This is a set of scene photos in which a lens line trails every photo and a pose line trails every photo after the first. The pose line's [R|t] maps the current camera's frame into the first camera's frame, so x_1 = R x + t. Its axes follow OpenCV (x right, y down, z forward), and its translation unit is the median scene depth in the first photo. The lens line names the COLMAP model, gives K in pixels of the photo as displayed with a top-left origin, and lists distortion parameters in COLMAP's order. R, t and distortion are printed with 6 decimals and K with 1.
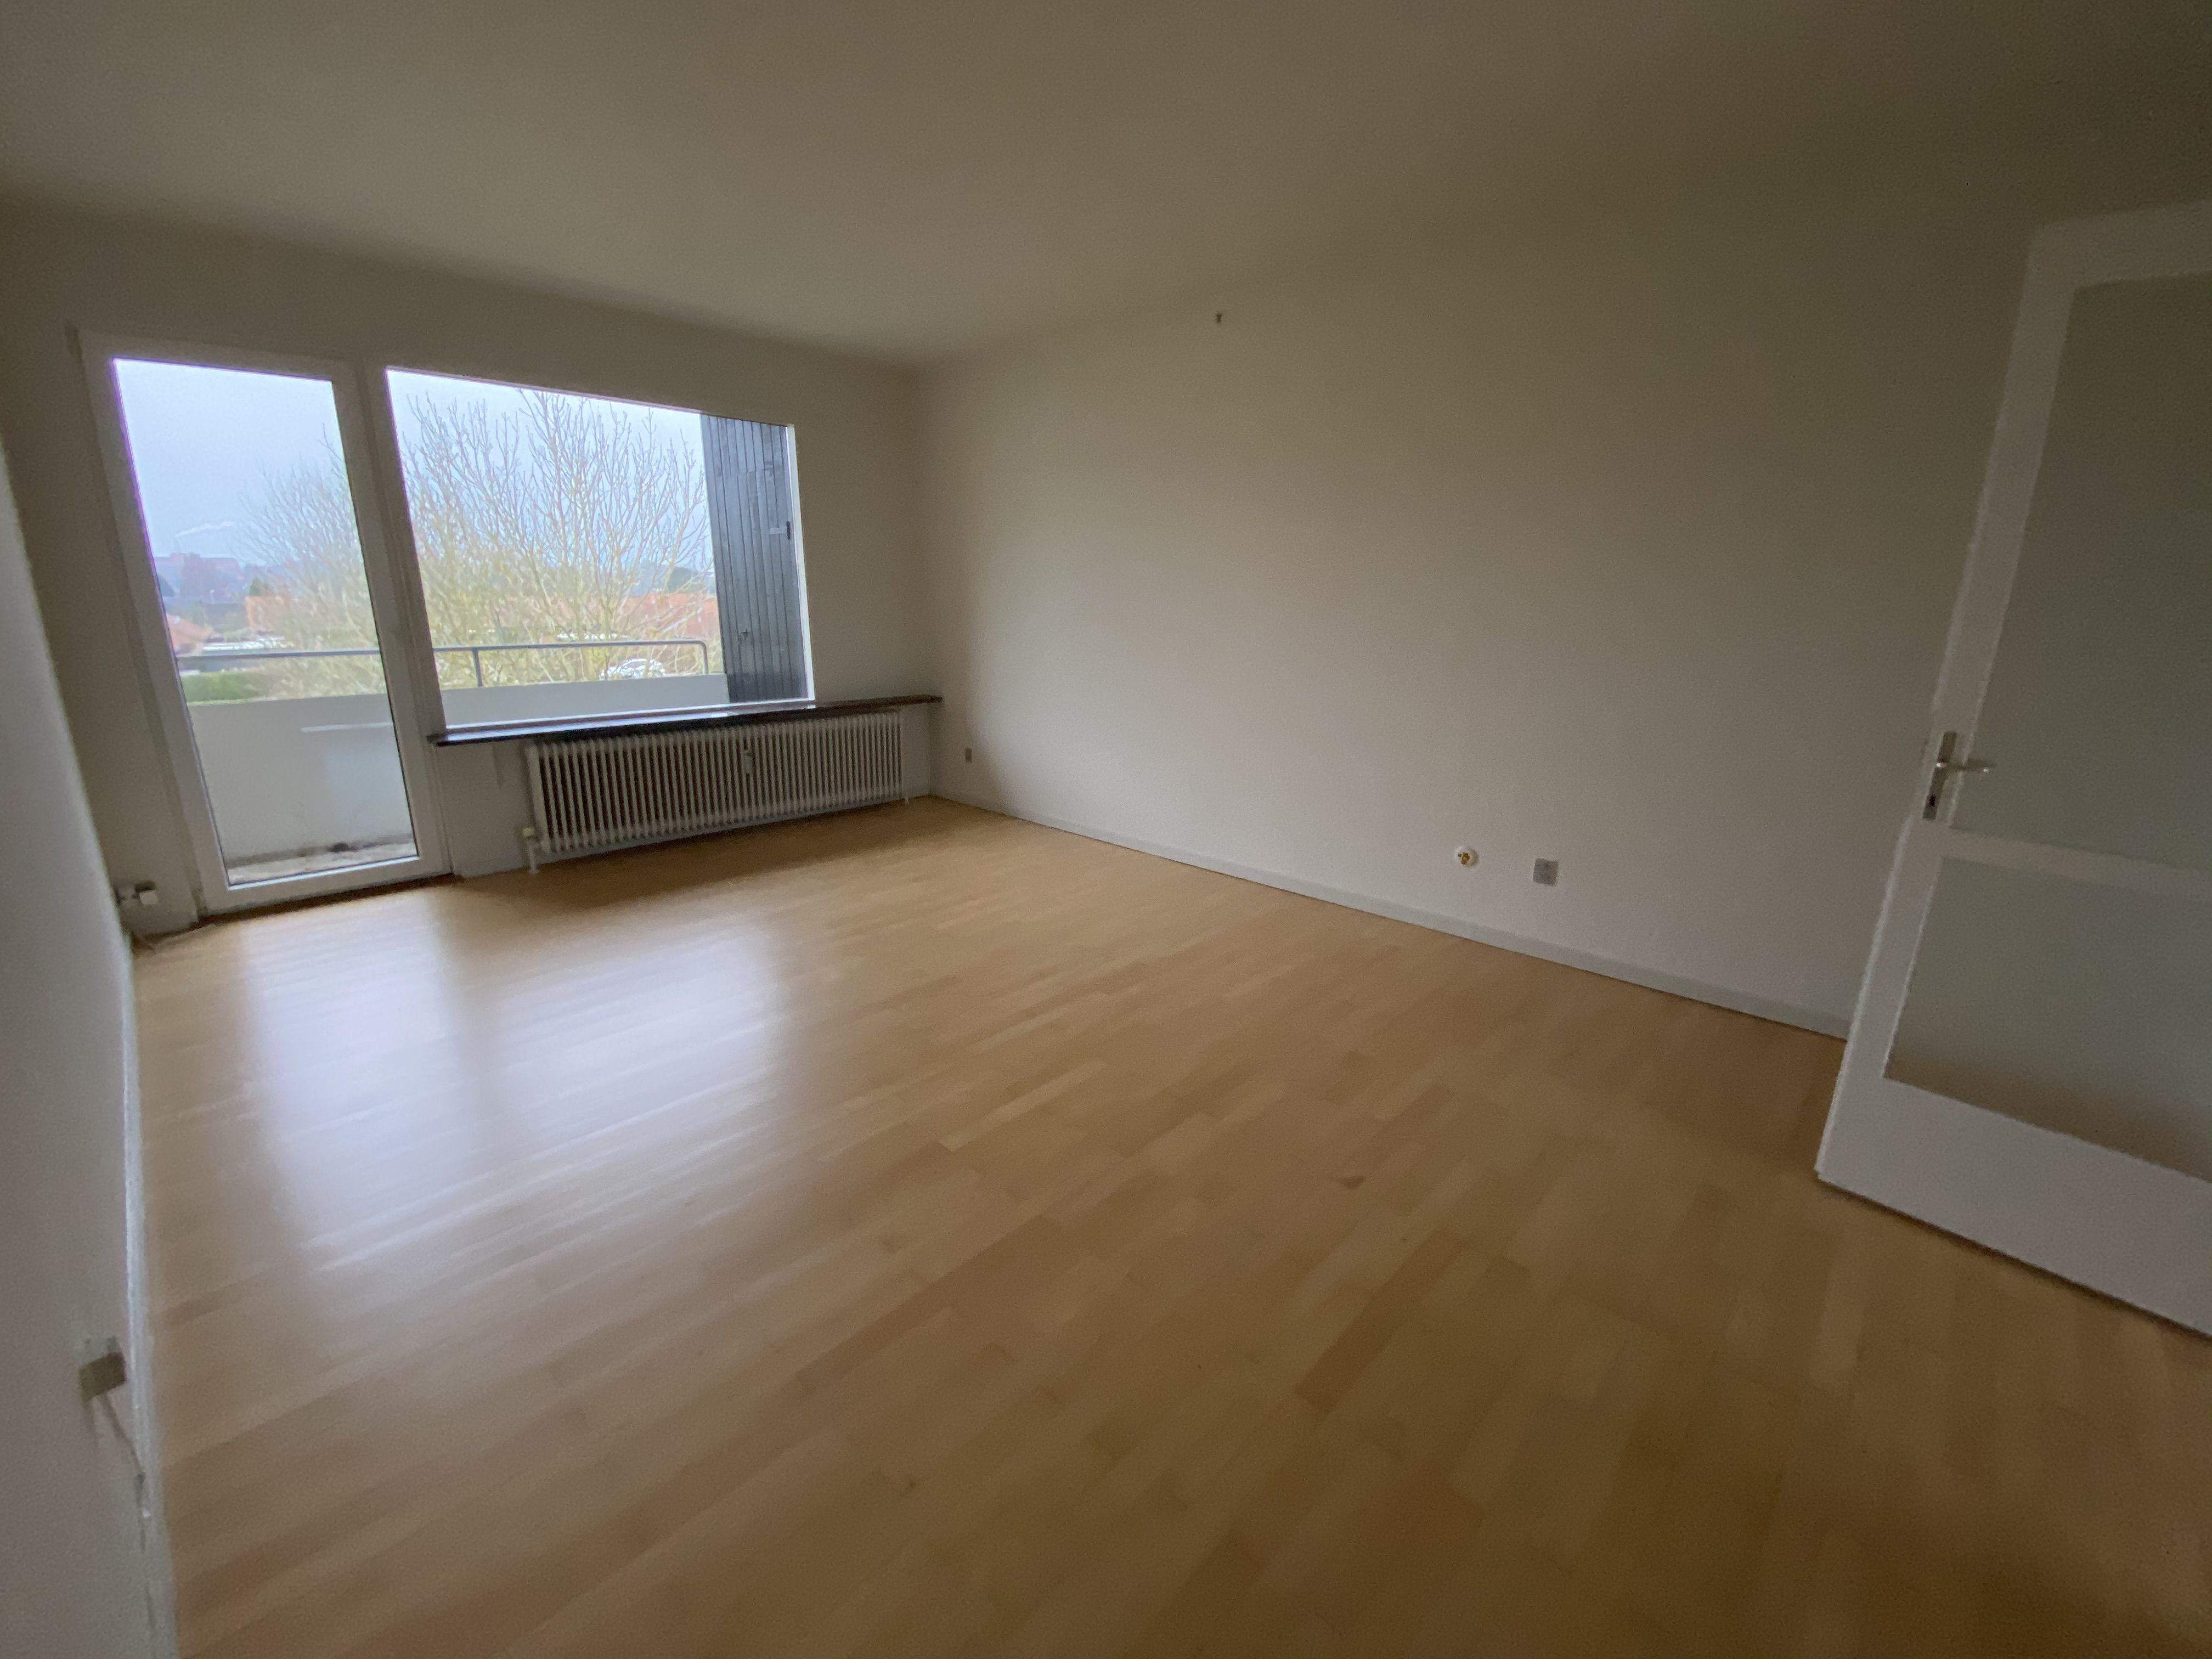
lens RADIAL K [[893.0, 0, 1106.0], [0, 893.0, 829.5], [0, 0, 1]] dist [-0.019991, -0.000234]
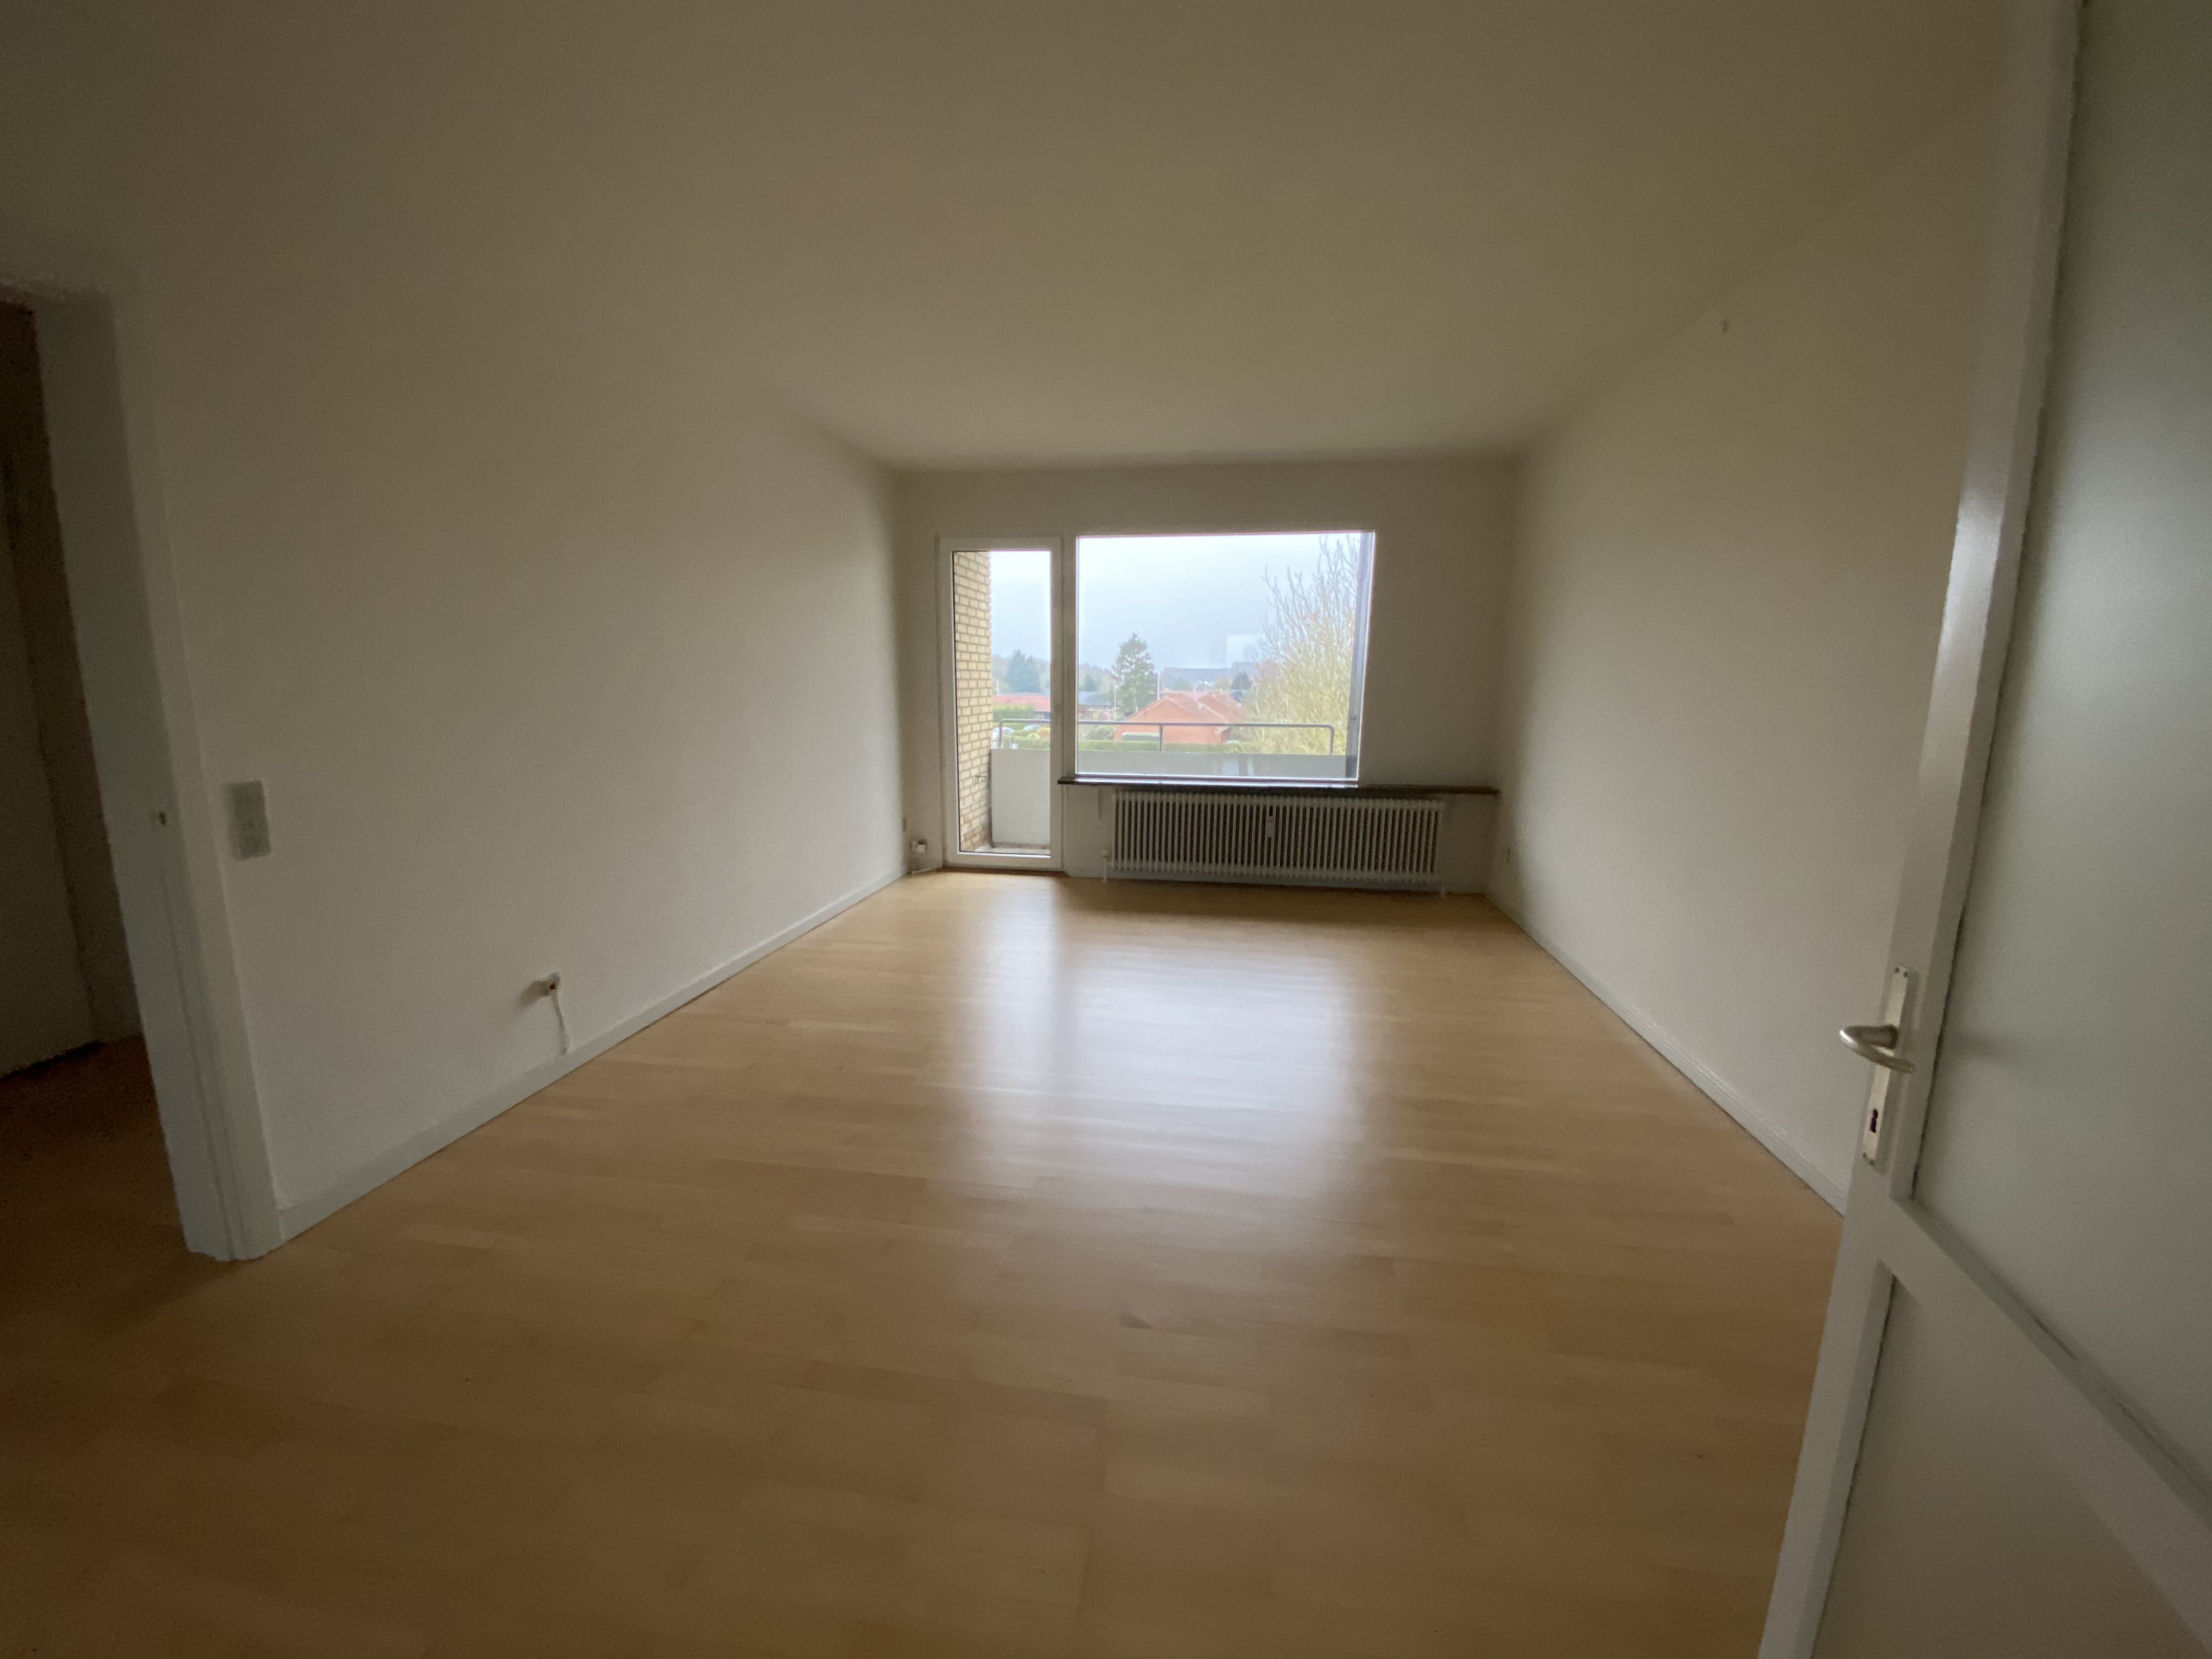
lens RADIAL K [[893.0, 0, 1106.0], [0, 893.0, 829.5], [0, 0, 1]] dist [-0.019991, -0.000234]
pose [[0.549523, 0.126936, -0.825780, 0.498952], [-0.210519, 0.977537, 0.010172, -0.046681], [0.808521, 0.168253, 0.563901, 0.208036]]
